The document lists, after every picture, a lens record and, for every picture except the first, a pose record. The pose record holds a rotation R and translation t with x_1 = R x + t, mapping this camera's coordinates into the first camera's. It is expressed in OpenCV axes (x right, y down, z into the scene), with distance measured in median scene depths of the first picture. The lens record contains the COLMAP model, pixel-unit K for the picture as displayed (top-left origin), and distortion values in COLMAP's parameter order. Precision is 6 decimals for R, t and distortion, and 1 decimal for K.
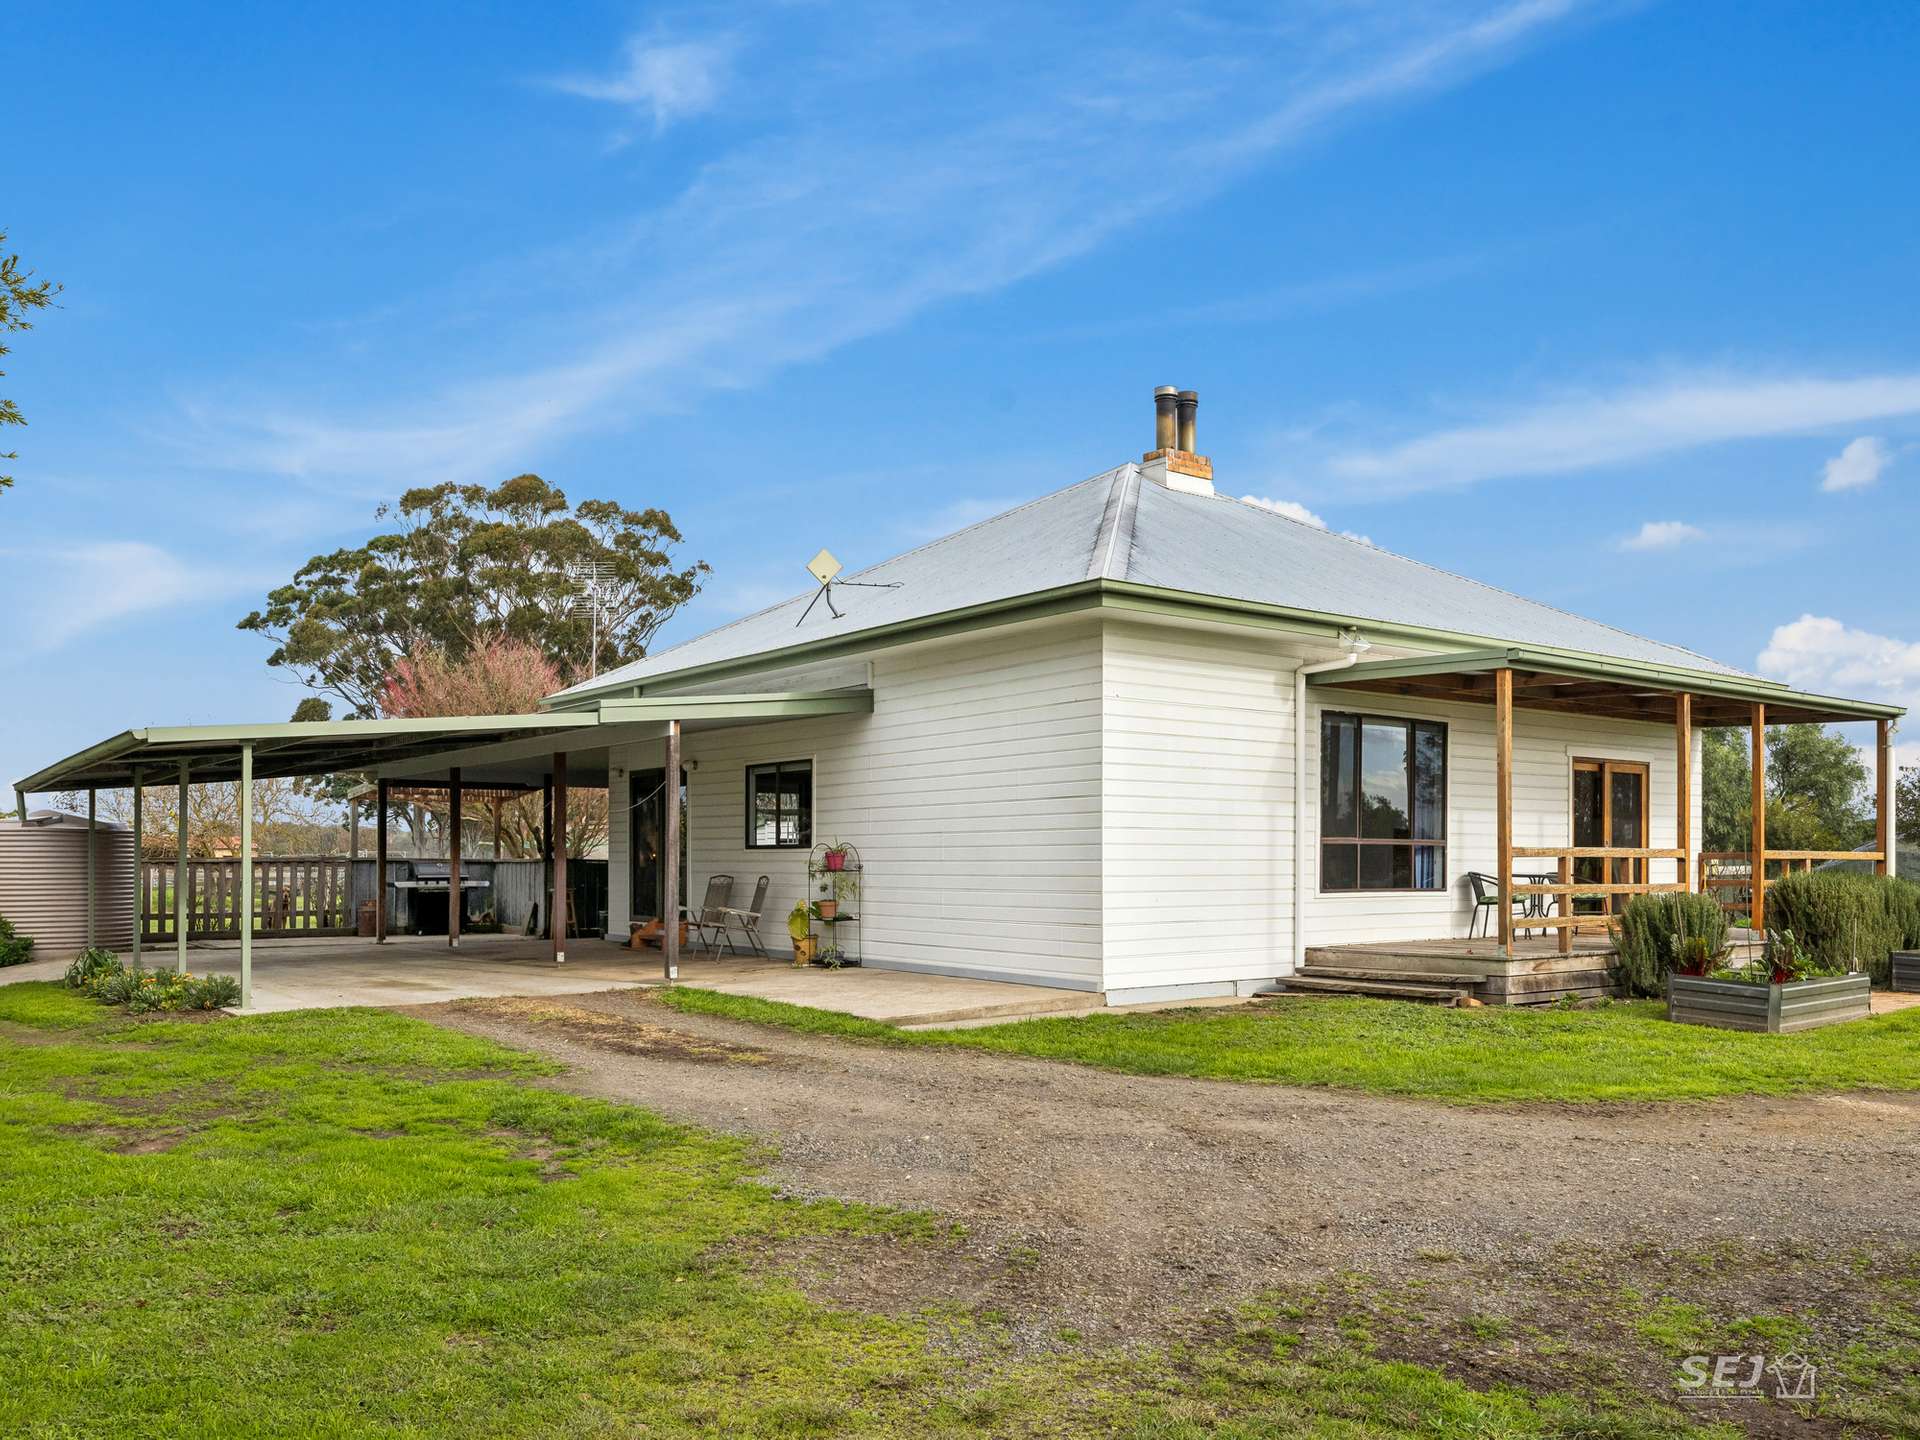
lens RADIAL K [[1475.1, 0, 960.0], [0, 1475.1, 720.0], [0, 0, 1]] dist [-0.001069, -0.000797]
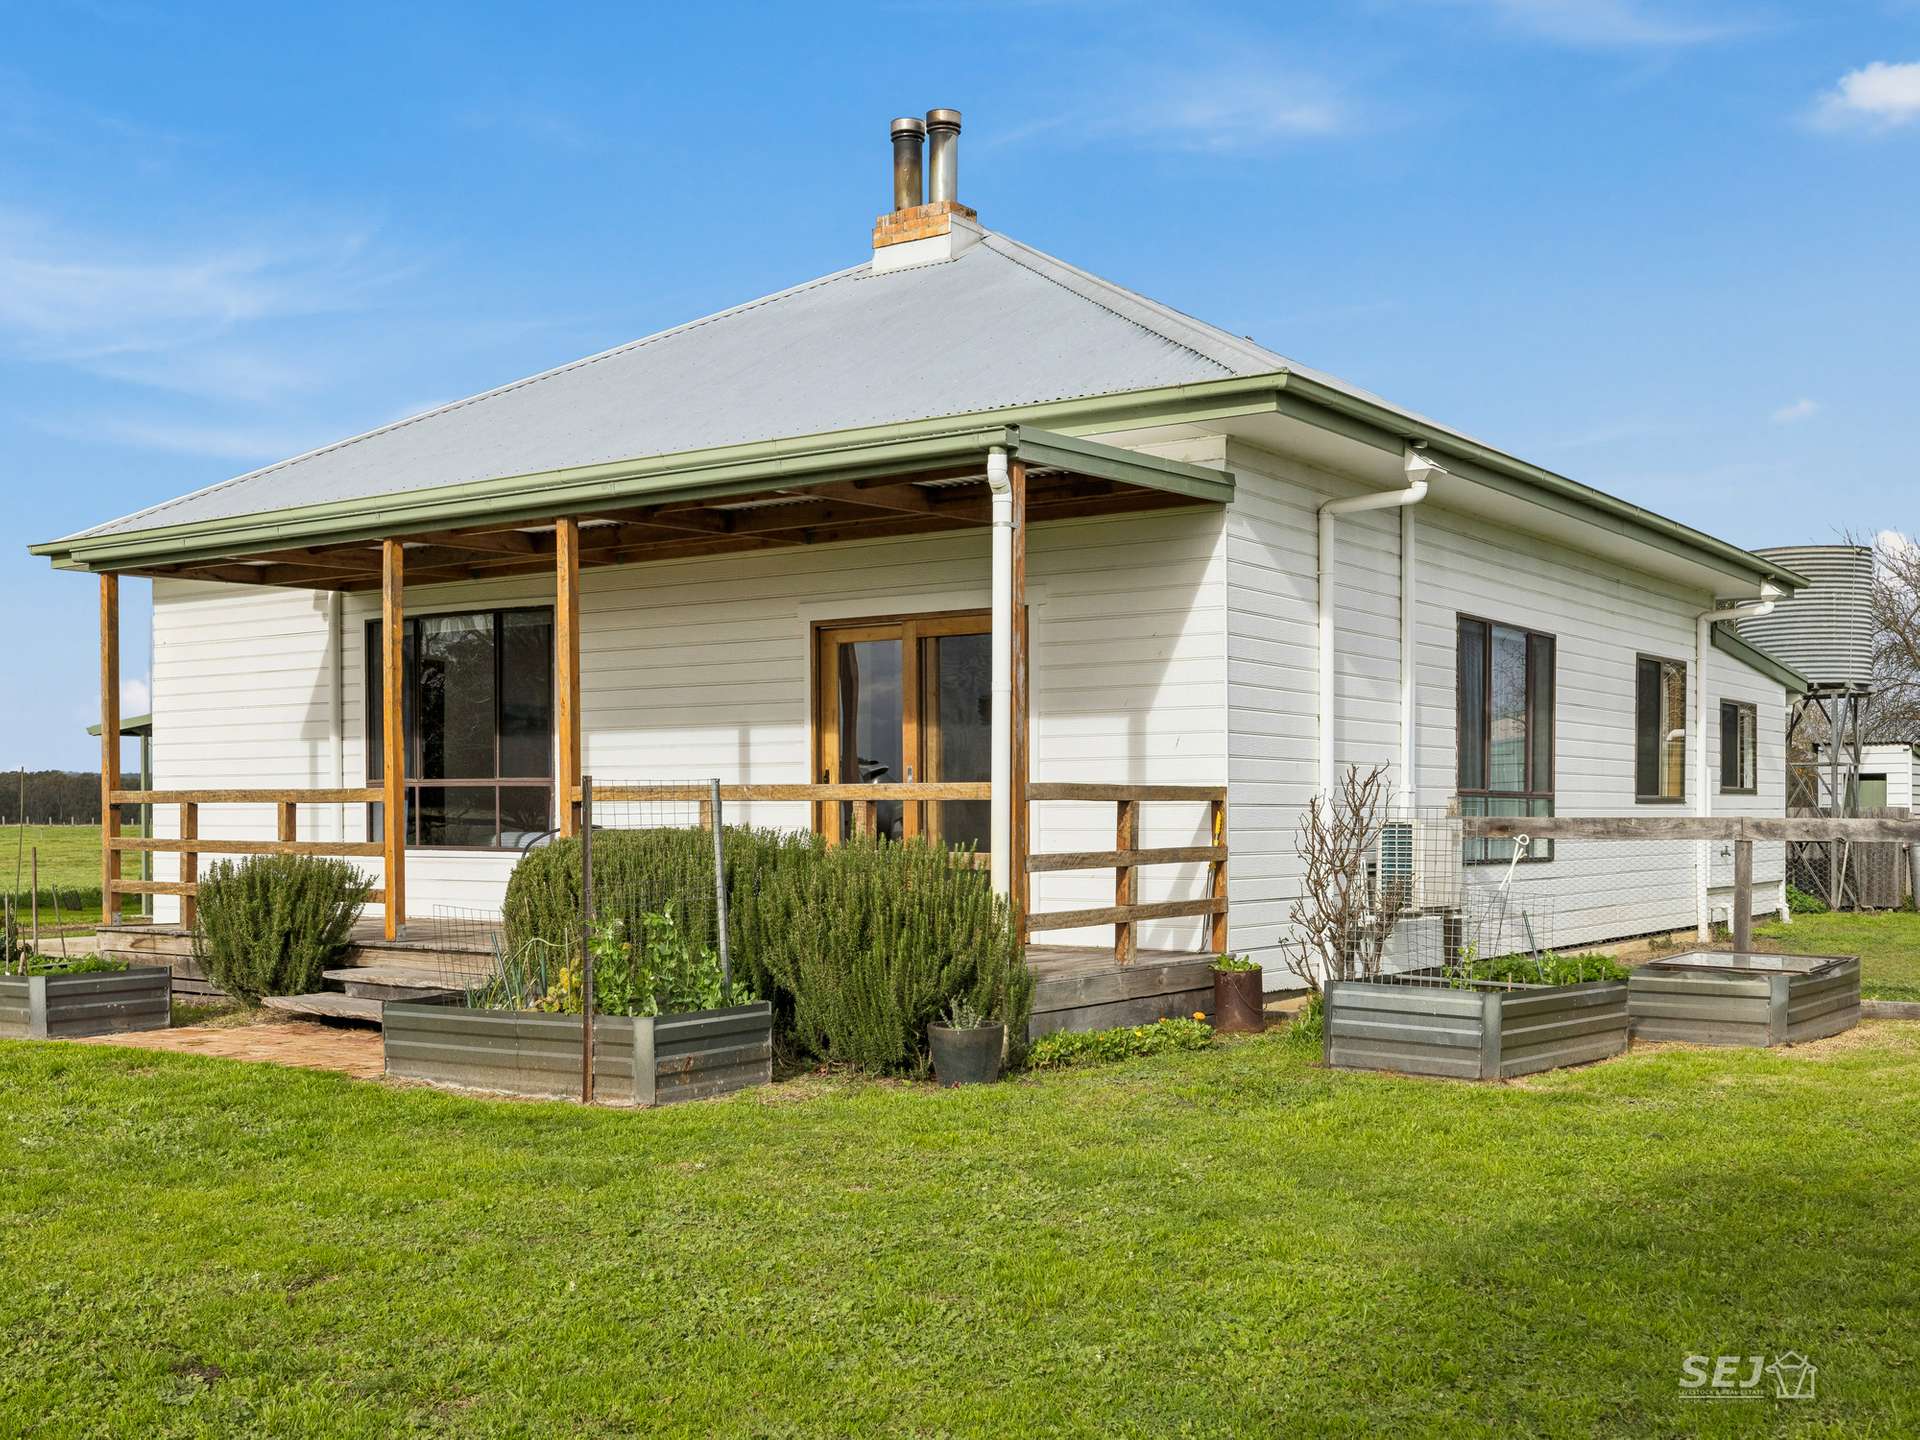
lens RADIAL K [[1885.6, 0, 960.0], [0, 1885.6, 720.0], [0, 0, 1]] dist [0.007686, 0.006082]
pose [[0.283944, -0.044873, -0.957790, 1.101976], [0.089335, 0.995797, -0.020170, 0.081198], [0.954670, -0.079837, 0.286759, 0.850395]]
